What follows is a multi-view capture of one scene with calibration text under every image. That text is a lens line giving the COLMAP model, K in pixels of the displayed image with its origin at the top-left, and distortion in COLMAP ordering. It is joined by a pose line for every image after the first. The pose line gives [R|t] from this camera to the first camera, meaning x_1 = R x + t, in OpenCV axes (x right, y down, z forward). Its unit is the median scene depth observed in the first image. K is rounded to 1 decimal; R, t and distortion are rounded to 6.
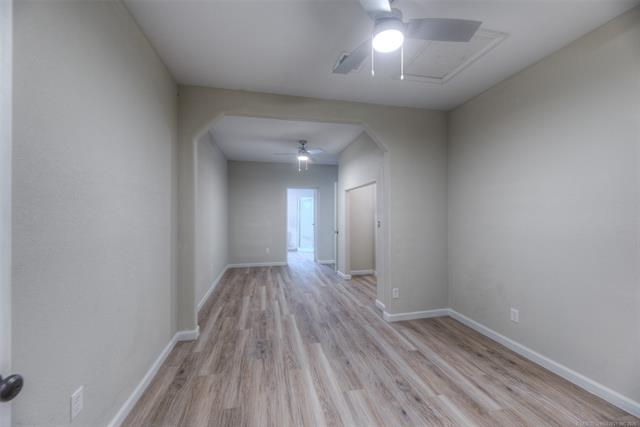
lens RADIAL K [[255.4, 0, 318.5], [0, 255.4, 214.5], [0, 0, 1]] dist [0.004379, 0.000231]
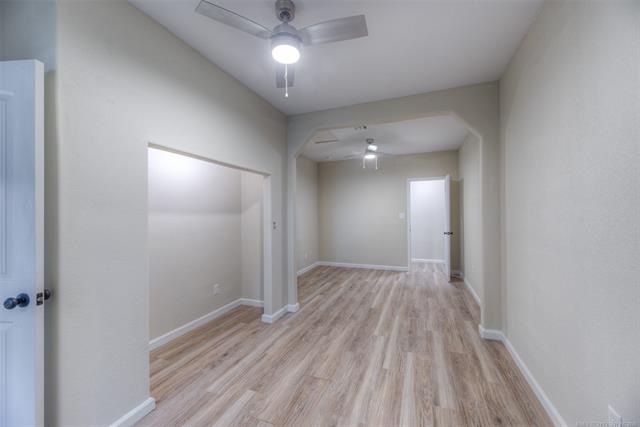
lens RADIAL K [[255.4, 0, 318.5], [0, 255.4, 214.5], [0, 0, 1]] dist [0.004379, 0.000231]
pose [[-0.831393, 0.007617, 0.555632, -0.432492], [0.007956, 0.999967, -0.001803, 0.000392], [-0.555628, 0.002921, -0.831426, 1.875162]]
